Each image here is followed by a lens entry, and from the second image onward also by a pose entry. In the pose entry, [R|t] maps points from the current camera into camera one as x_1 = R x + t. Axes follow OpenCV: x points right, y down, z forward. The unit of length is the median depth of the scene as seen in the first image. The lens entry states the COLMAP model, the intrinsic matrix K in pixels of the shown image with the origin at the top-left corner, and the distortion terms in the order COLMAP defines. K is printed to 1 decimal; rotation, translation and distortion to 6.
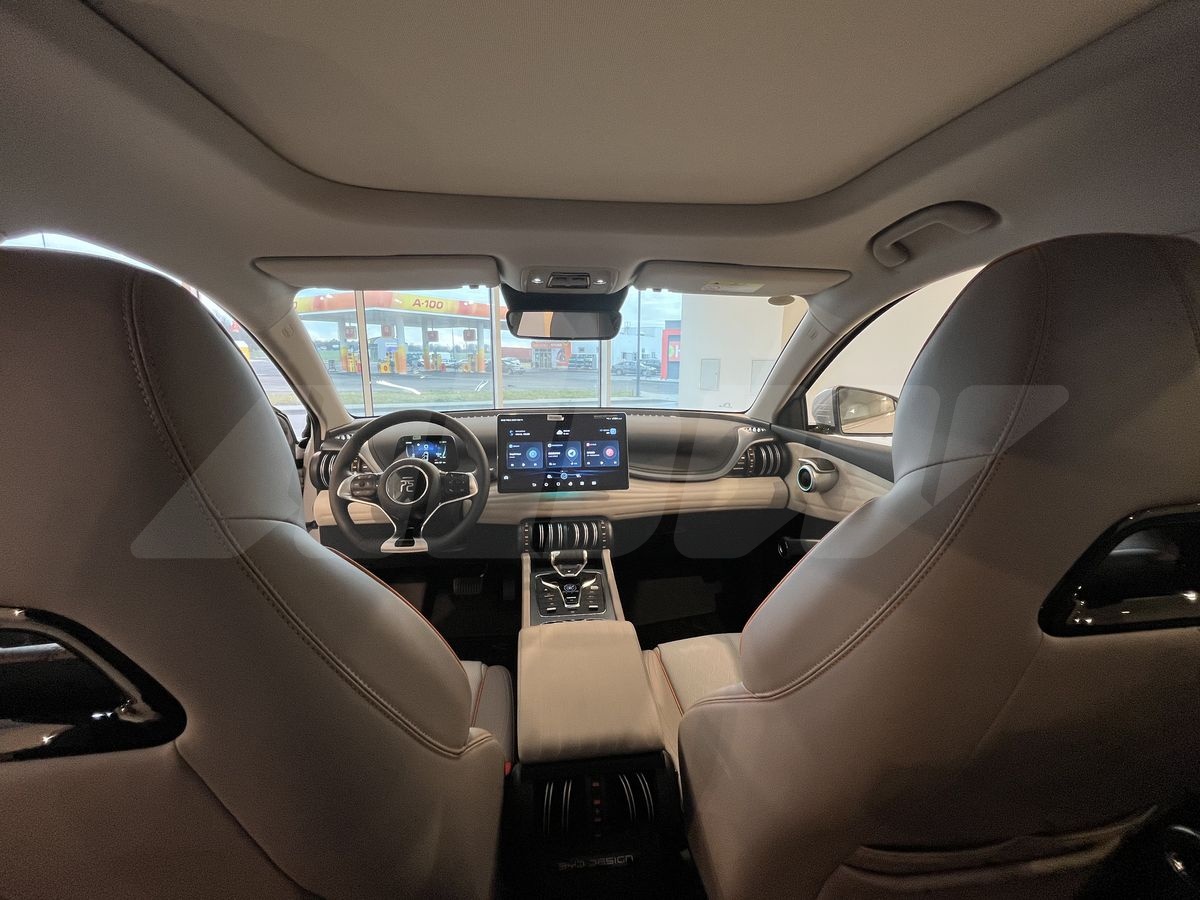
lens RADIAL K [[482.1, 0, 600.4], [0, 482.1, 451.4], [0, 0, 1]] dist [0.000150, -0.000002]
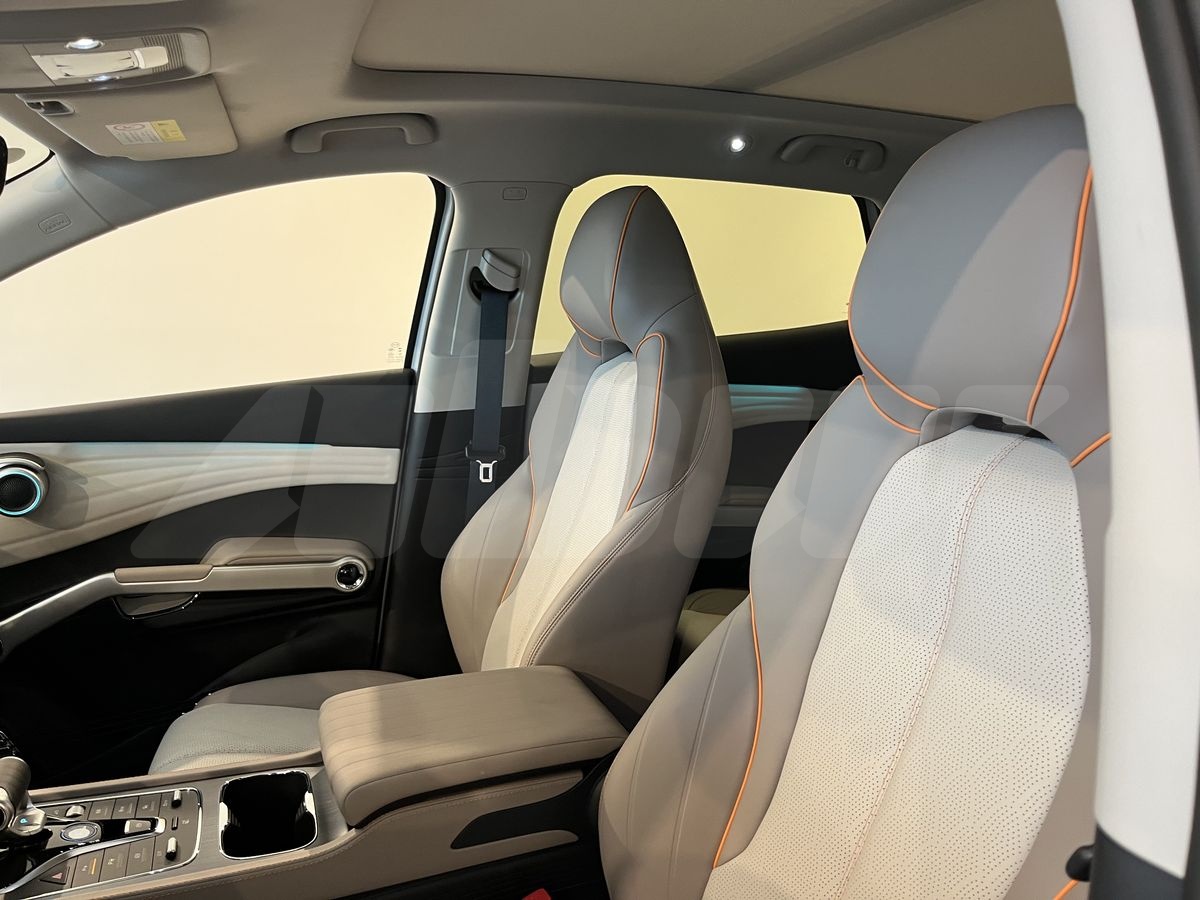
lens RADIAL K [[913.6, 0, 601.1], [0, 913.6, 449.4], [0, 0, 1]] dist [0.025642, -0.028062]
pose [[-0.221724, -0.170150, 0.960150, -0.683820], [0.215943, 0.951642, 0.218510, -0.070270], [-0.950898, 0.255786, -0.174260, 0.549351]]
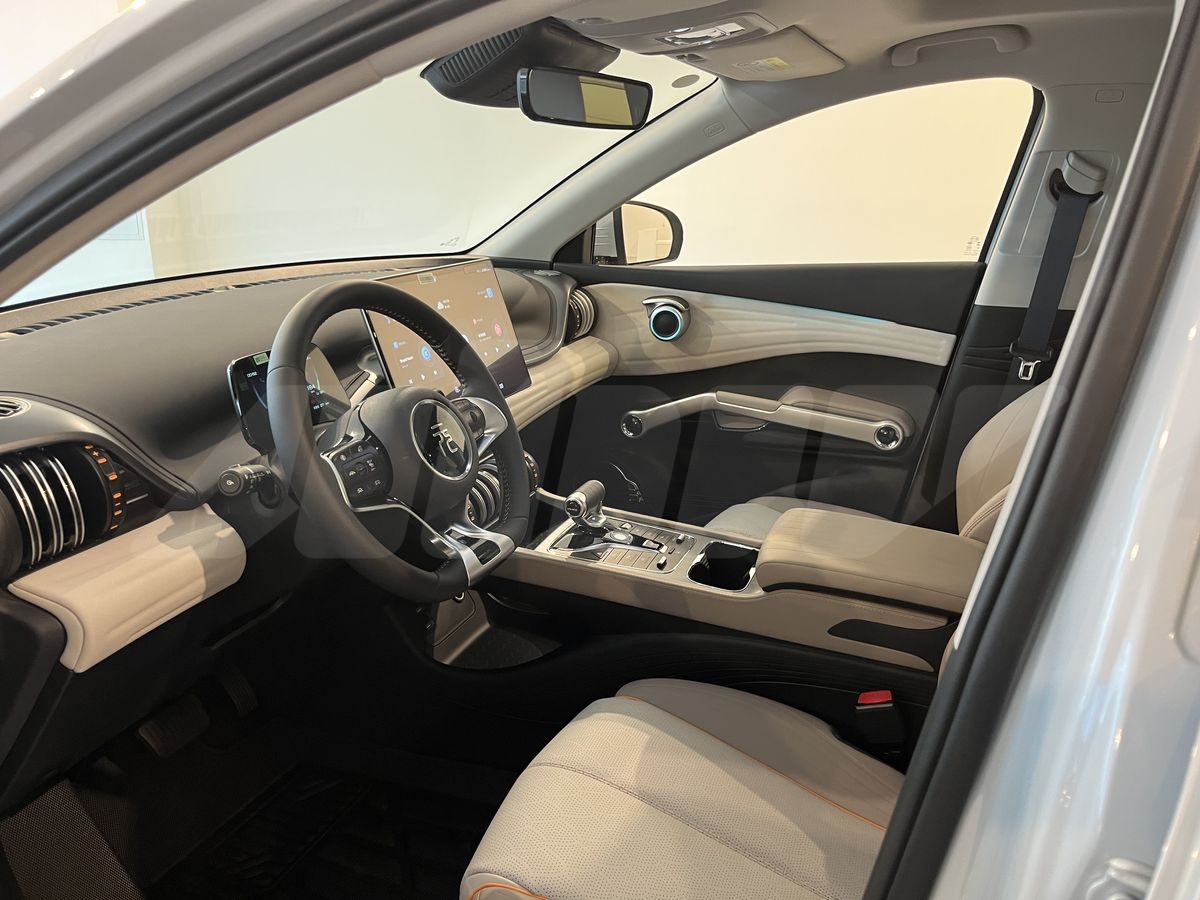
lens RADIAL K [[913.6, 0, 601.4], [0, 913.6, 447.6], [0, 0, 1]] dist [0.025642, -0.028062]
pose [[0.512567, -0.259924, 0.818361, -0.860223], [0.169048, 0.964976, 0.200611, -0.061461], [-0.841842, 0.035516, 0.538554, 0.314955]]
